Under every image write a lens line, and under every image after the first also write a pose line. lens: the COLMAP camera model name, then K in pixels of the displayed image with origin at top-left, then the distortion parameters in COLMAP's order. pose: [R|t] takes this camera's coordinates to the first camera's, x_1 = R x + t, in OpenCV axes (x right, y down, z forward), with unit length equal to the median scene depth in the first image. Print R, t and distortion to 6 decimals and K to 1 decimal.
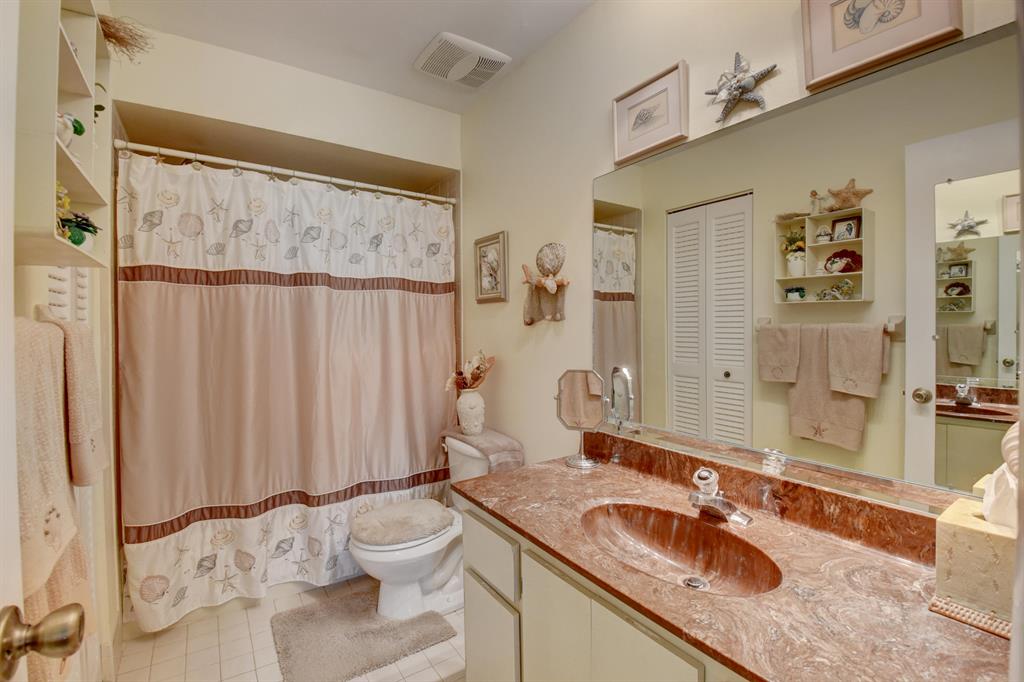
lens RADIAL K [[448.3, 0, 514.5], [0, 448.3, 333.2], [0, 0, 1]] dist [-0.027895, -0.000797]
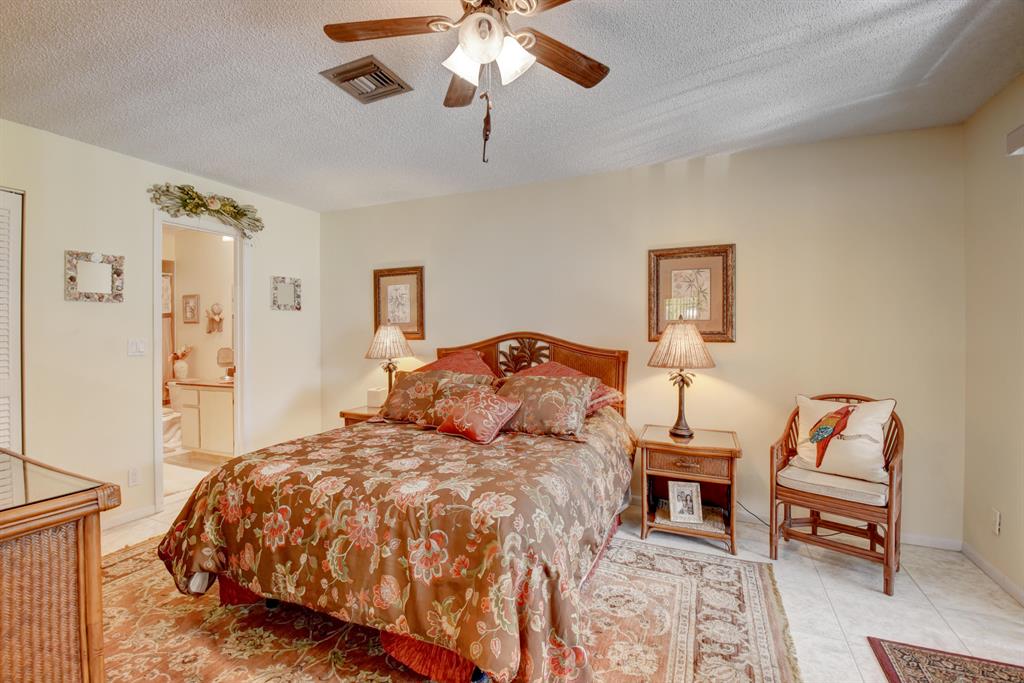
lens RADIAL K [[448.3, 0, 509.2], [0, 448.3, 338.4], [0, 0, 1]] dist [-0.027895, -0.000797]
pose [[0.843837, -0.000339, 0.536600, 0.115383], [0.004339, 0.999971, -0.006192, 0.031966], [-0.536582, 0.007553, 0.843814, -1.906984]]
